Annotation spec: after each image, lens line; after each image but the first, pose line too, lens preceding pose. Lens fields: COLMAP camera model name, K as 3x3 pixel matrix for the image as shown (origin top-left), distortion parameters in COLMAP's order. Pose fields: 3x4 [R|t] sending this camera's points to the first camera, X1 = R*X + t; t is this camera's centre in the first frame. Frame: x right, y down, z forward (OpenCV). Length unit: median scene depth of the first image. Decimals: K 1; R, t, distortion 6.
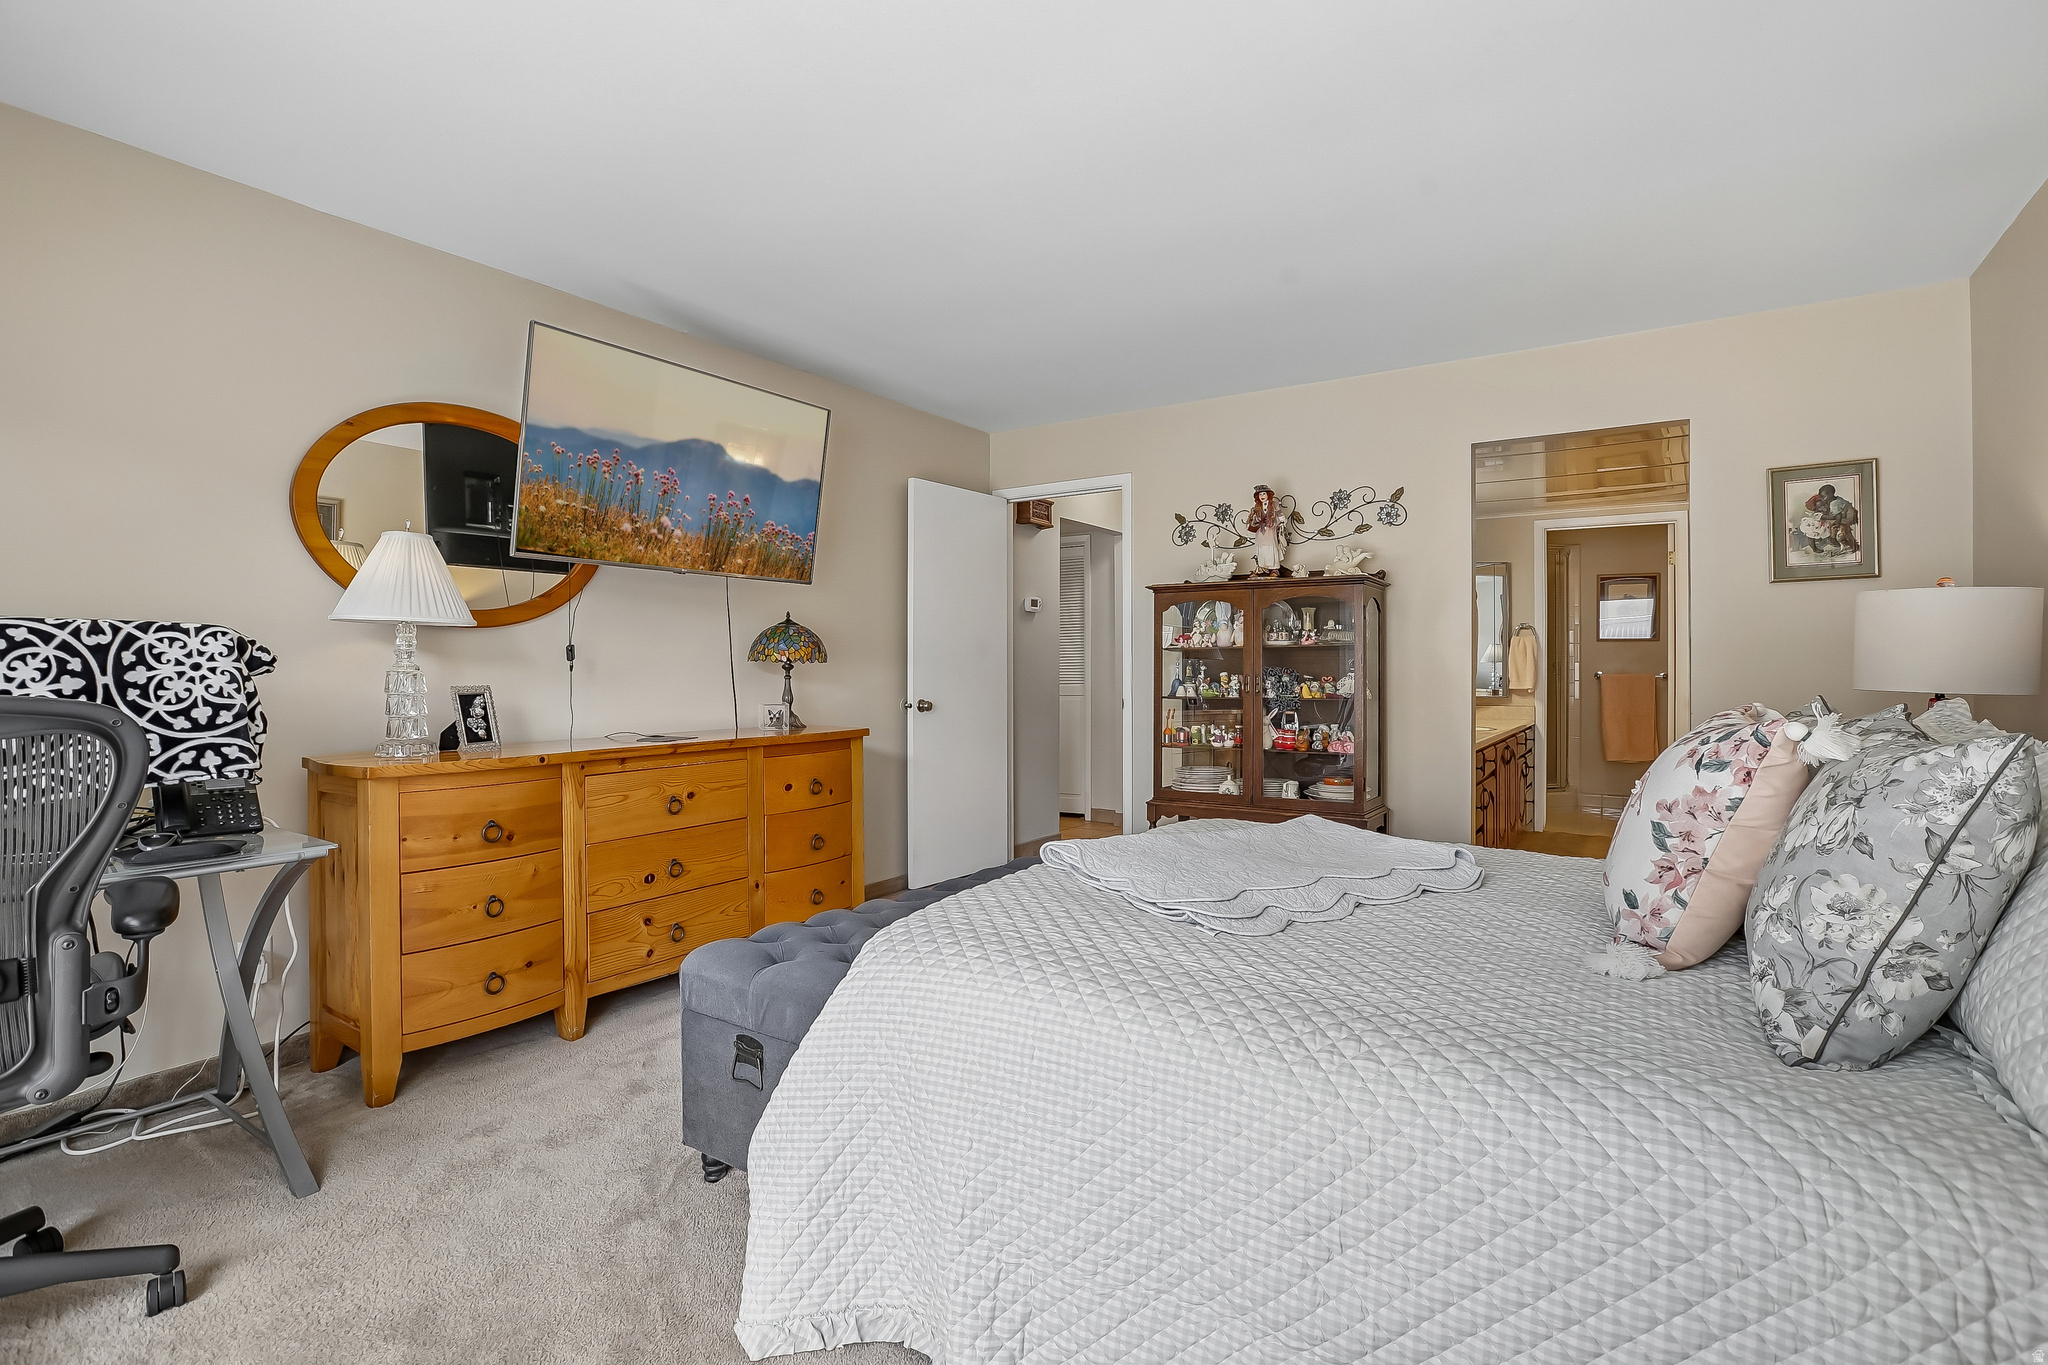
lens RADIAL K [[932.5, 0, 1026.7], [0, 932.5, 676.4], [0, 0, 1]] dist [-0.025221, 0.004492]
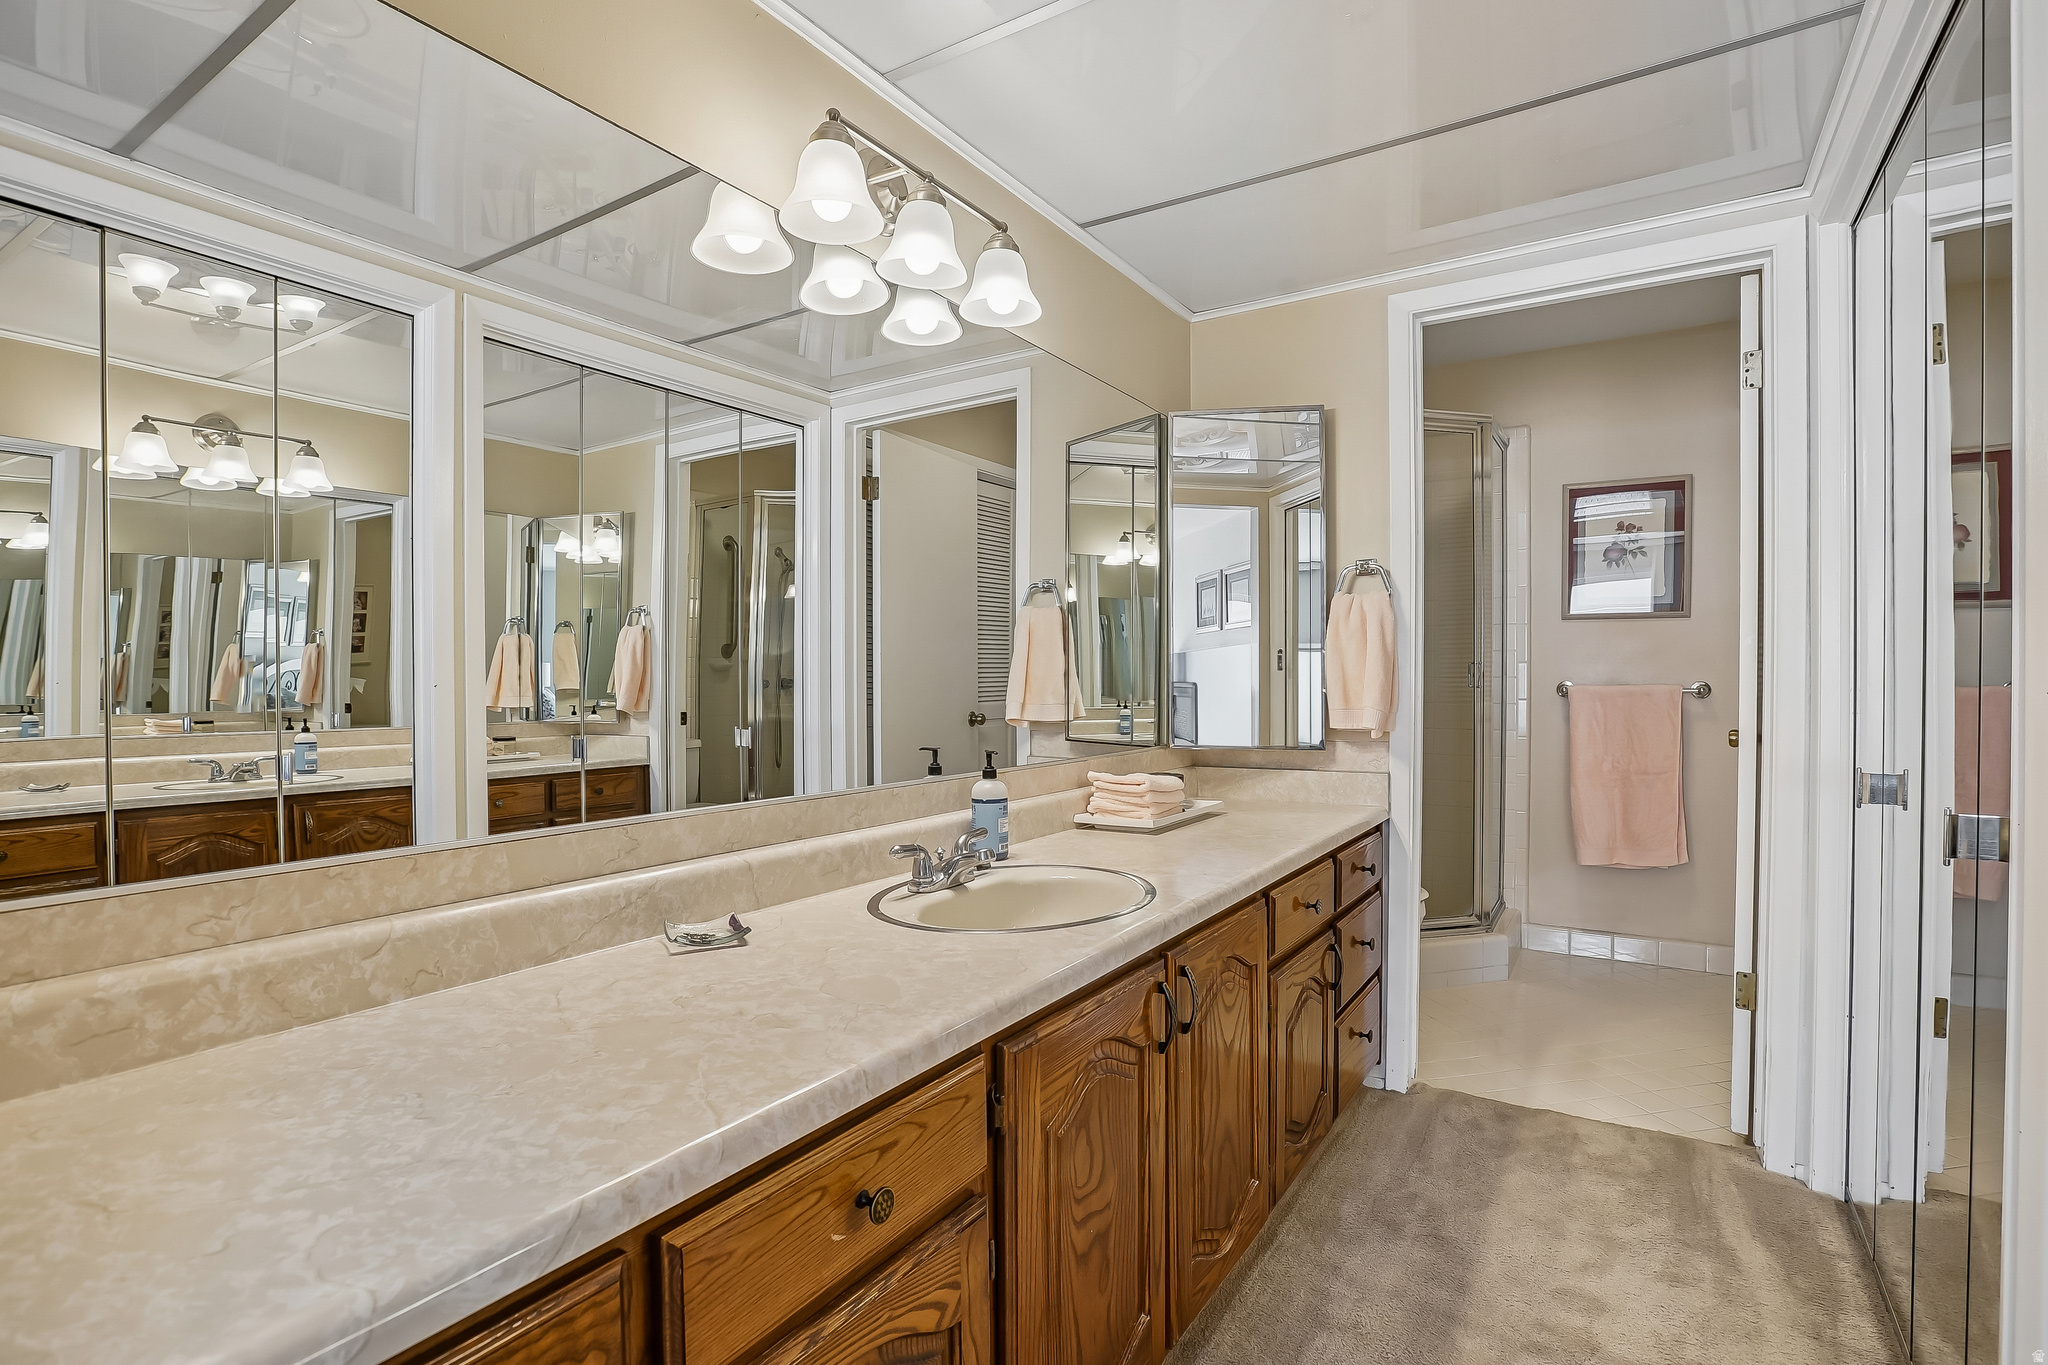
lens RADIAL K [[988.6, 0, 1019.1], [0, 988.6, 680.3], [0, 0, 1]] dist [0.004908, 0.000342]
pose [[0.999414, 0.003775, 0.034020, 0.377731], [-0.003814, 0.999992, 0.001064, -0.006303], [-0.034015, -0.001193, 0.999421, 0.586702]]
